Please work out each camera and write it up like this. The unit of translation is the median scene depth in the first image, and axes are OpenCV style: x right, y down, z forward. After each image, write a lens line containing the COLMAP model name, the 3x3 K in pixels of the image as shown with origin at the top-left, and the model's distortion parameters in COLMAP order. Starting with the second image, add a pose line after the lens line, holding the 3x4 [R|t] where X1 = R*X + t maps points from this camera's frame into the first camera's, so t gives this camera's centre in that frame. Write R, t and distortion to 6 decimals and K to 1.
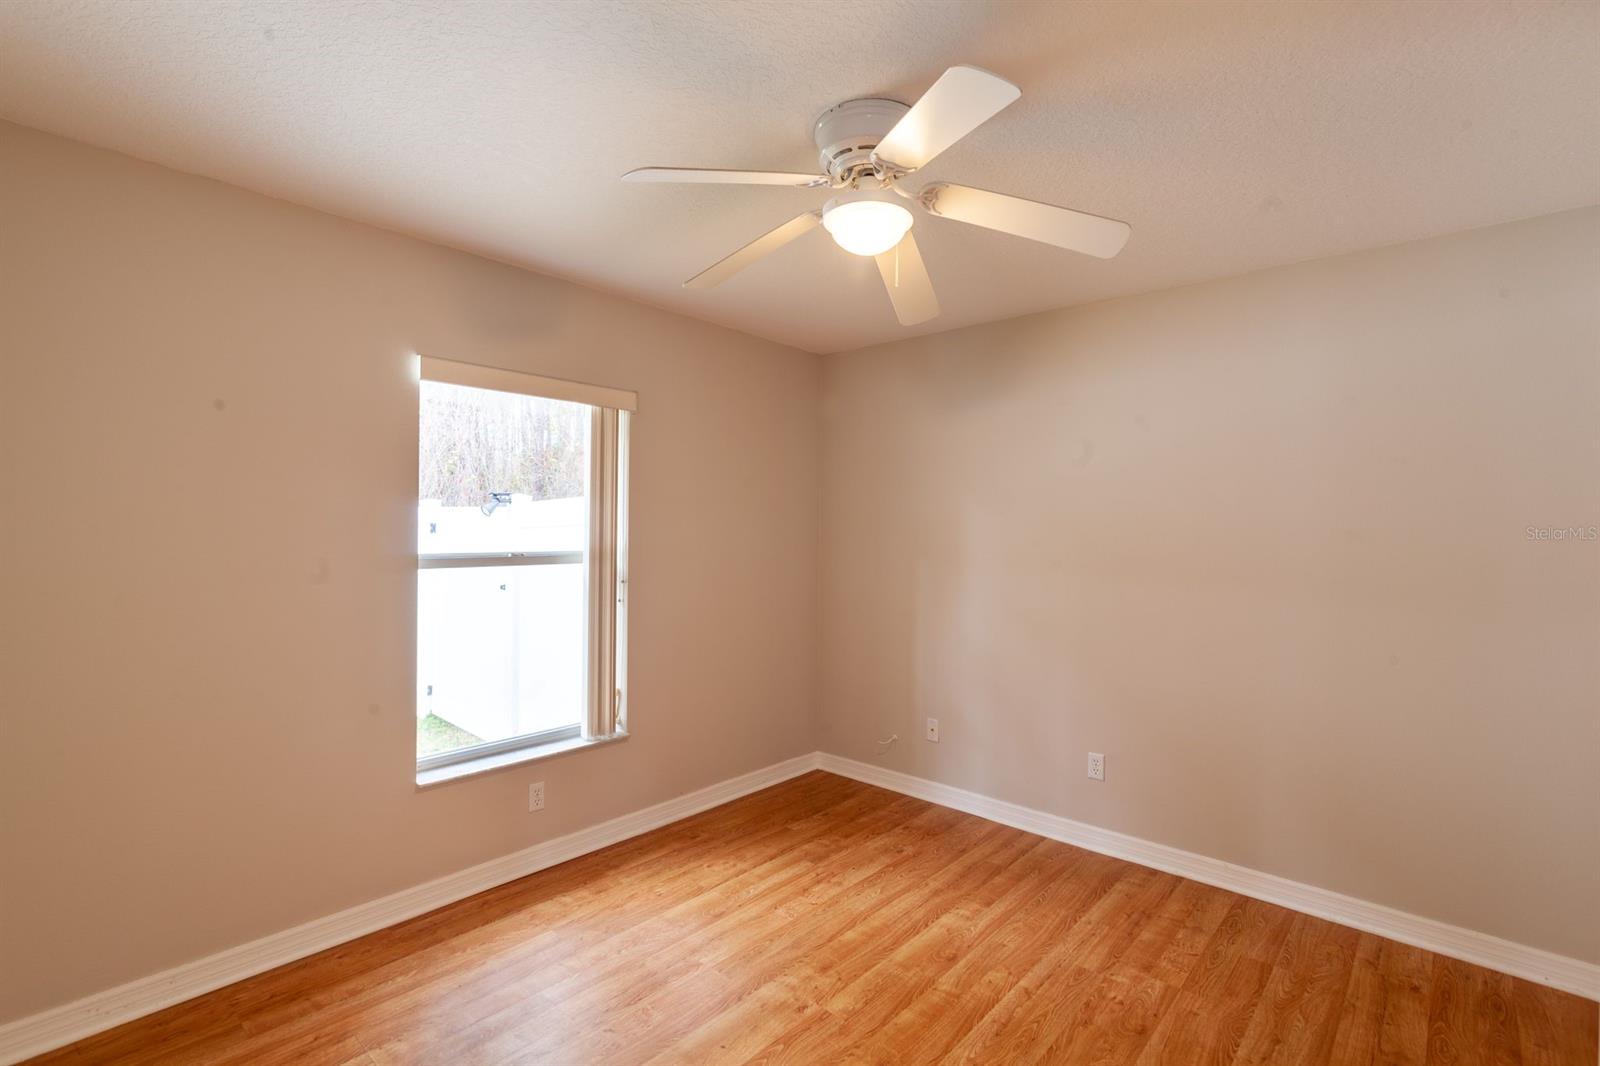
lens RADIAL K [[729.4, 0, 803.4], [0, 729.4, 537.9], [0, 0, 1]] dist [-0.001767, 0.000564]
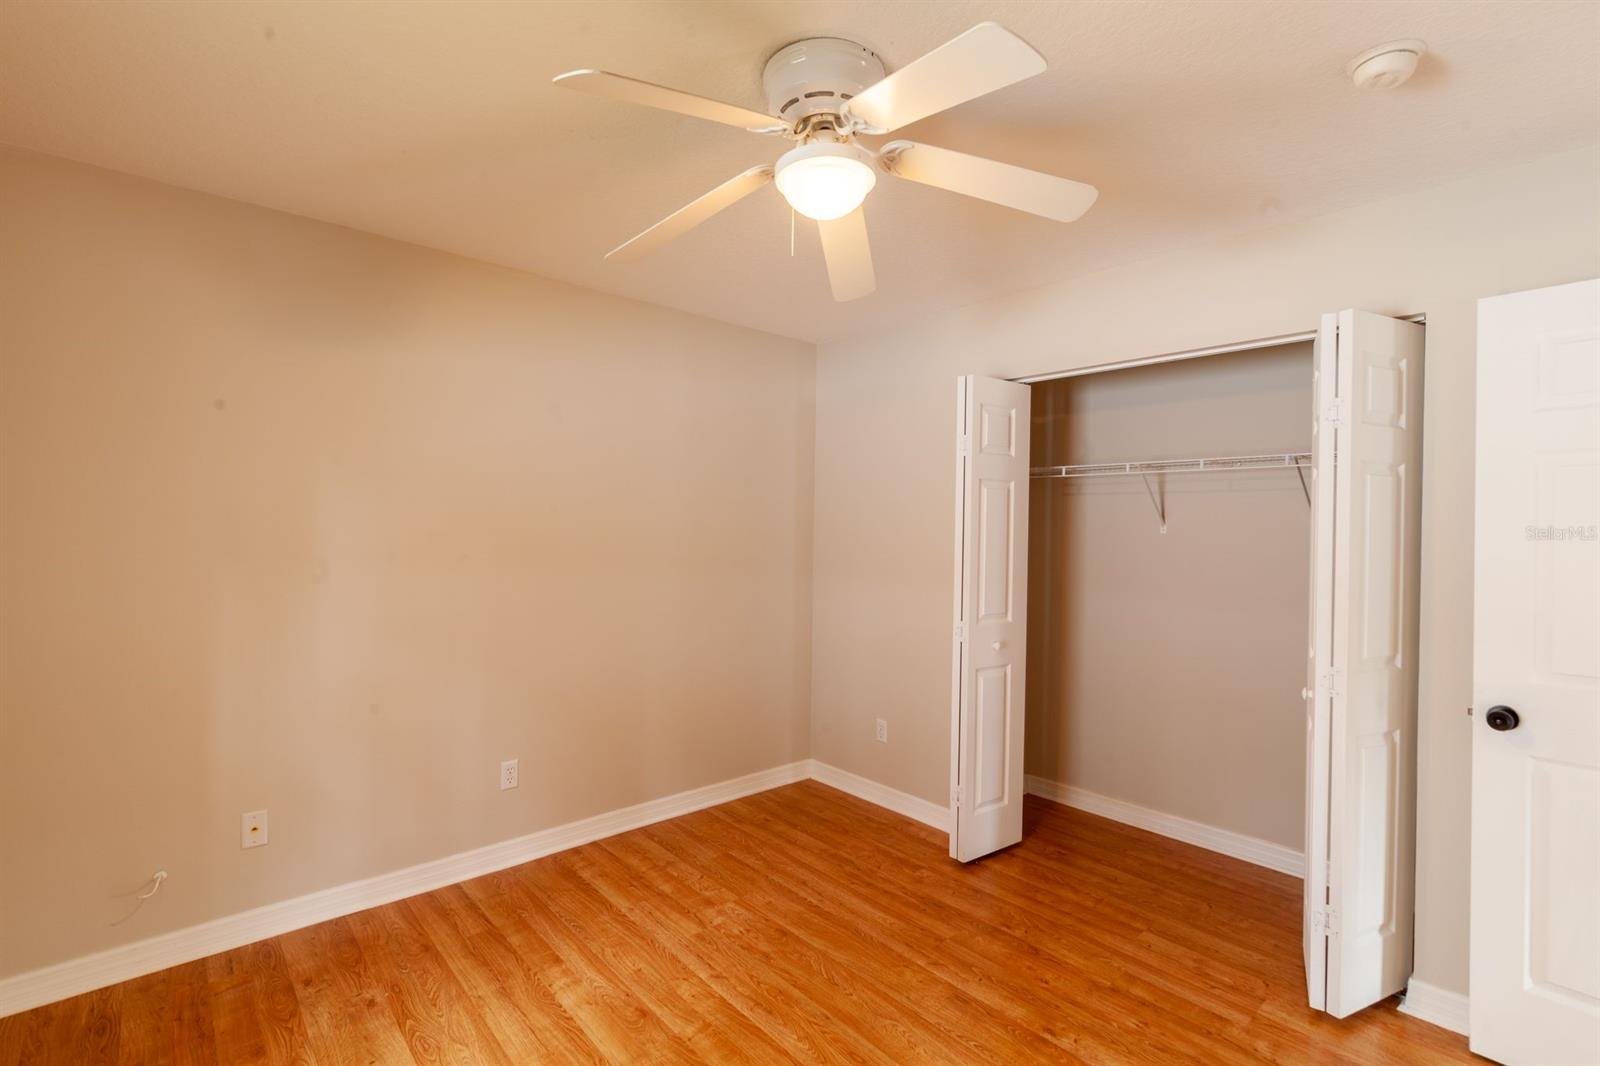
lens RADIAL K [[729.4, 0, 801.4], [0, 729.4, 524.3], [0, 0, 1]] dist [-0.001767, 0.000564]
pose [[0.115920, -0.007609, 0.993229, -0.561407], [0.001440, 0.999971, 0.007493, -0.011536], [-0.993257, 0.000561, 0.115928, 0.629325]]
